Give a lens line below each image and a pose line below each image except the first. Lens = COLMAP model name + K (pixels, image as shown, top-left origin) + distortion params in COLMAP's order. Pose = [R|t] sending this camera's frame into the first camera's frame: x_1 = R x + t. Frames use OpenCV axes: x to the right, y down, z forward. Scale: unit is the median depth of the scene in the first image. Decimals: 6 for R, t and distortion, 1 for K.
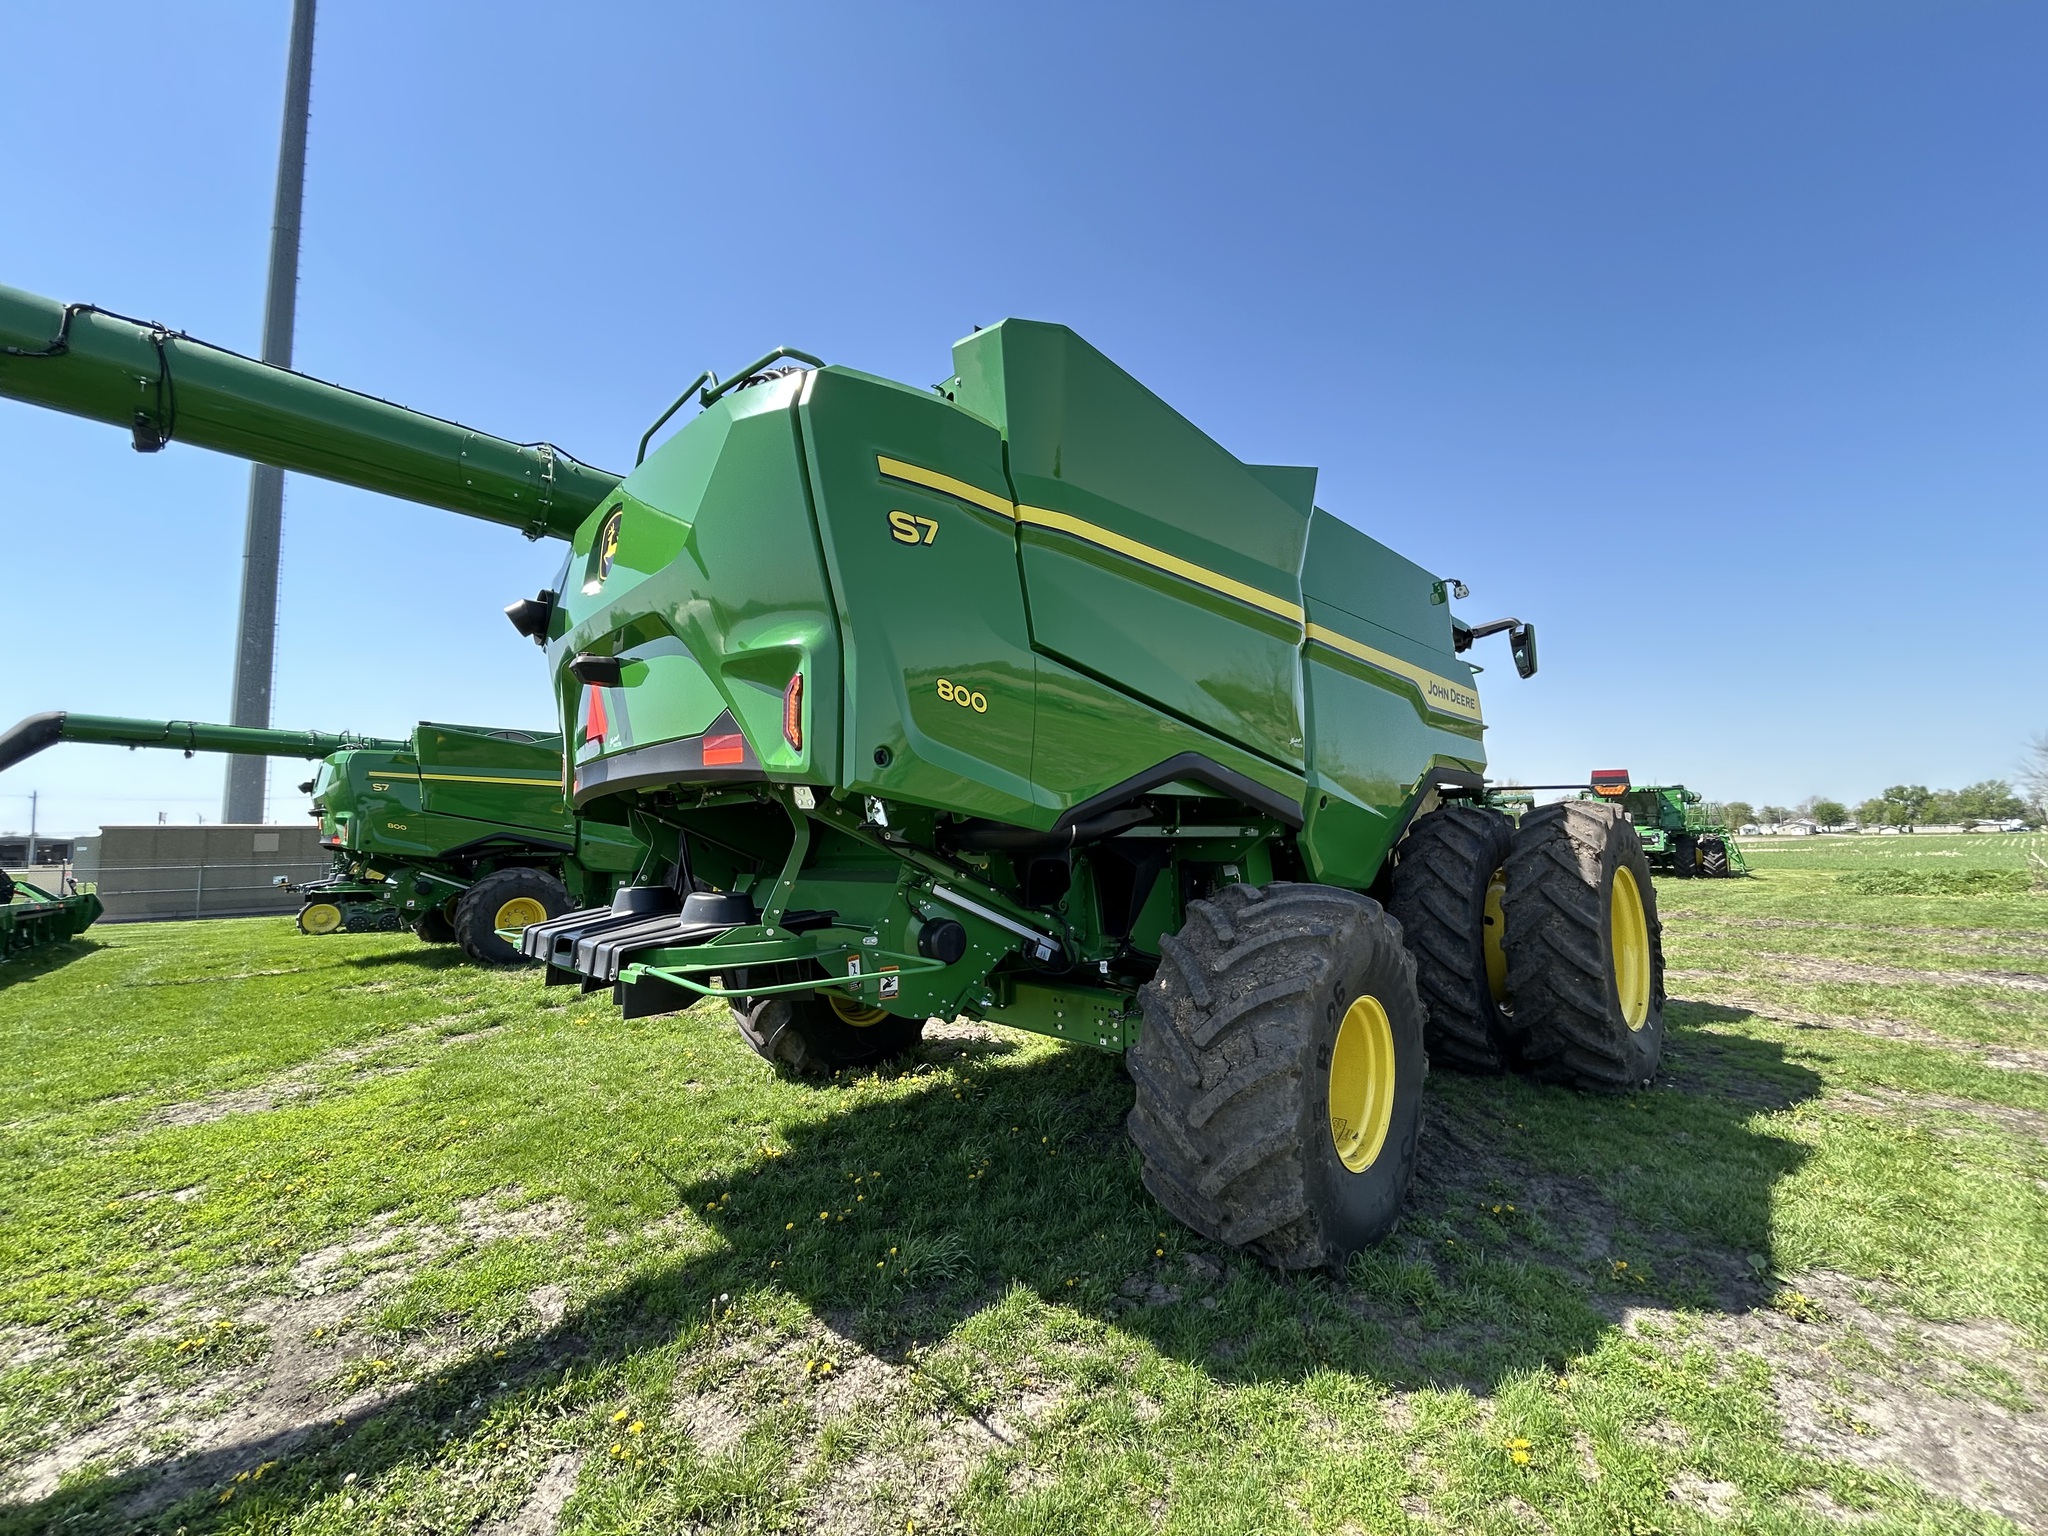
lens RADIAL K [[827.4, 0, 1020.9], [0, 827.4, 766.1], [0, 0, 1]] dist [-0.004192, 0.002117]
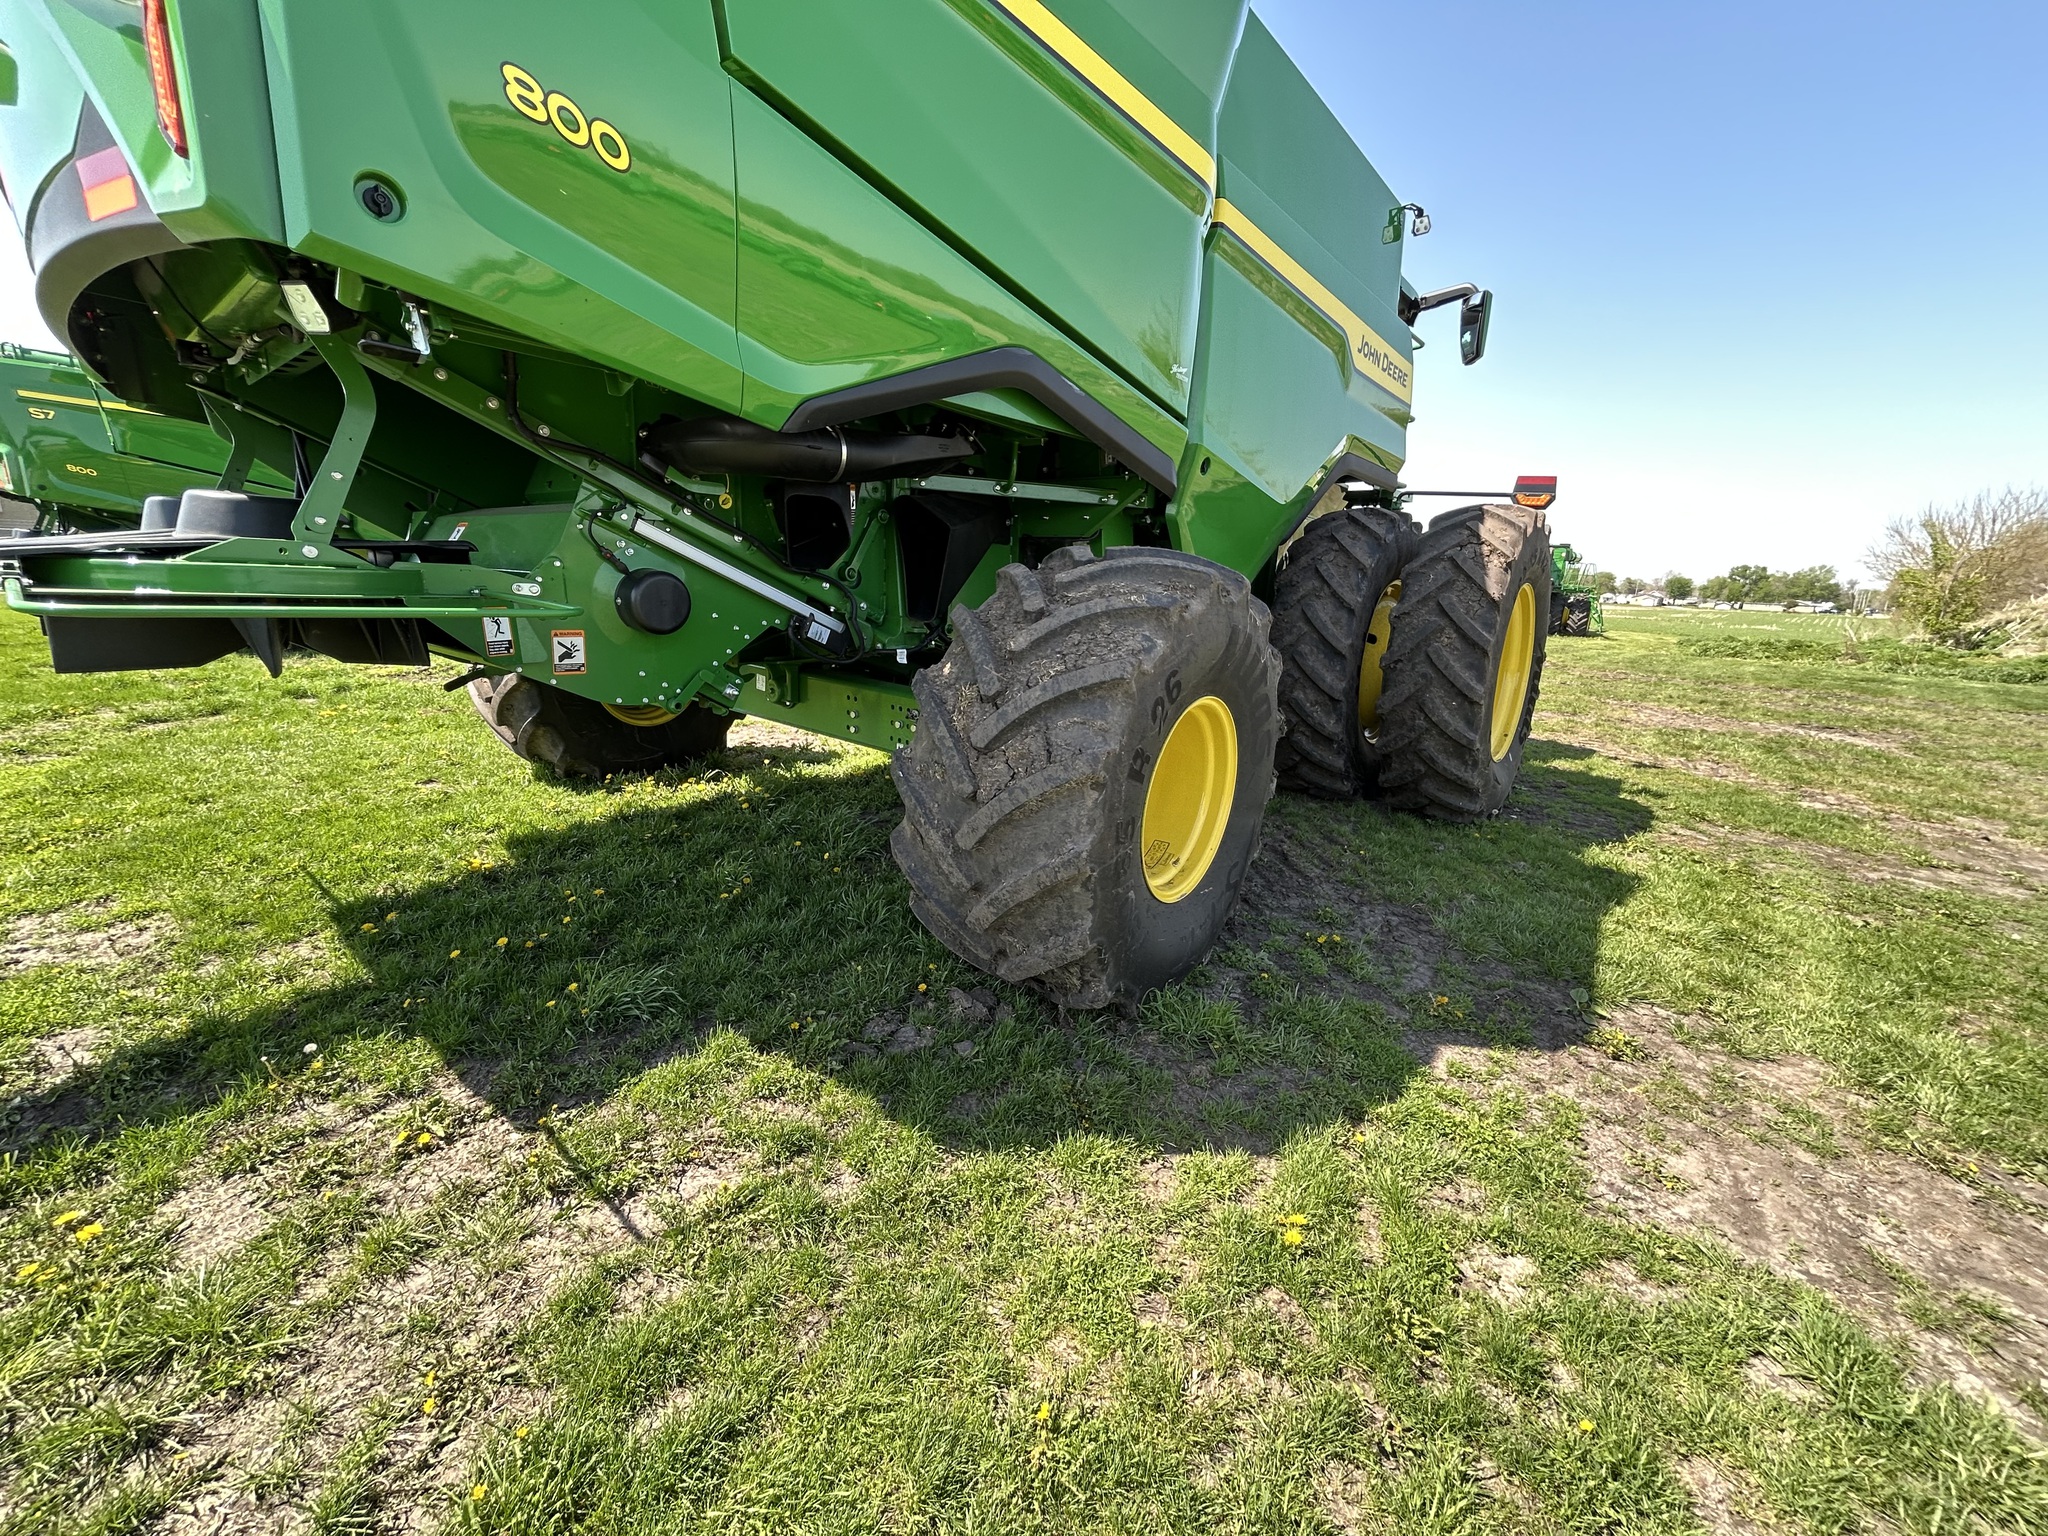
lens RADIAL K [[831.6, 0, 1019.1], [0, 831.6, 765.3], [0, 0, 1]] dist [-0.000228, -0.000417]
pose [[0.991890, 0.032536, 0.122868, 0.154134], [-0.069848, 0.947163, 0.313055, 0.114146], [-0.106190, -0.319098, 0.941754, 0.281977]]
